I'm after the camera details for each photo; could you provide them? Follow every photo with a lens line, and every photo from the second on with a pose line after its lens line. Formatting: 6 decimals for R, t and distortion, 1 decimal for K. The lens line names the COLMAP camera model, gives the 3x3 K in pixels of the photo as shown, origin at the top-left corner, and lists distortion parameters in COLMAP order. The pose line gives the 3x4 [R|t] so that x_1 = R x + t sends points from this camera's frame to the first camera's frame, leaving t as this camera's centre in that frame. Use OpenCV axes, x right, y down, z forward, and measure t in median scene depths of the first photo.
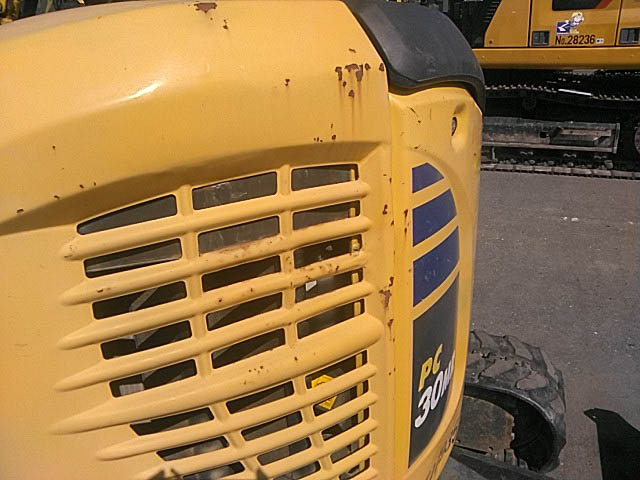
lens RADIAL K [[535.6, 0, 320.0], [0, 535.6, 240.0], [0, 0, 1]] dist [0.000570, -0.127872]
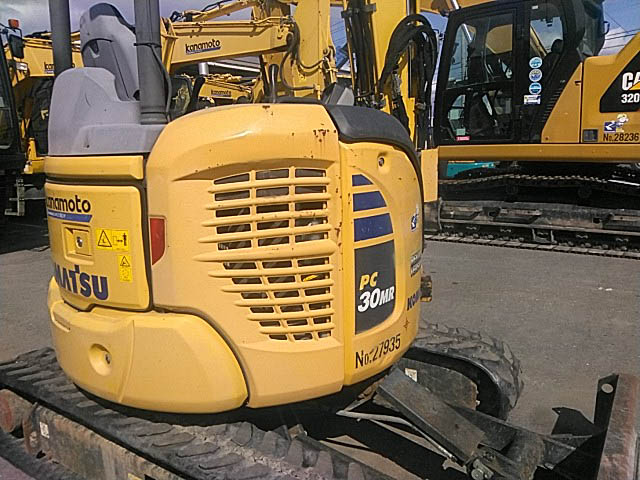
lens RADIAL K [[535.6, 0, 320.0], [0, 535.6, 240.0], [0, 0, 1]] dist [0.000570, -0.127872]
pose [[0.980725, 0.053557, -0.187912, 0.109510], [-0.084839, 0.983037, -0.162605, 0.118534], [0.176016, 0.175413, 0.968632, -0.270816]]
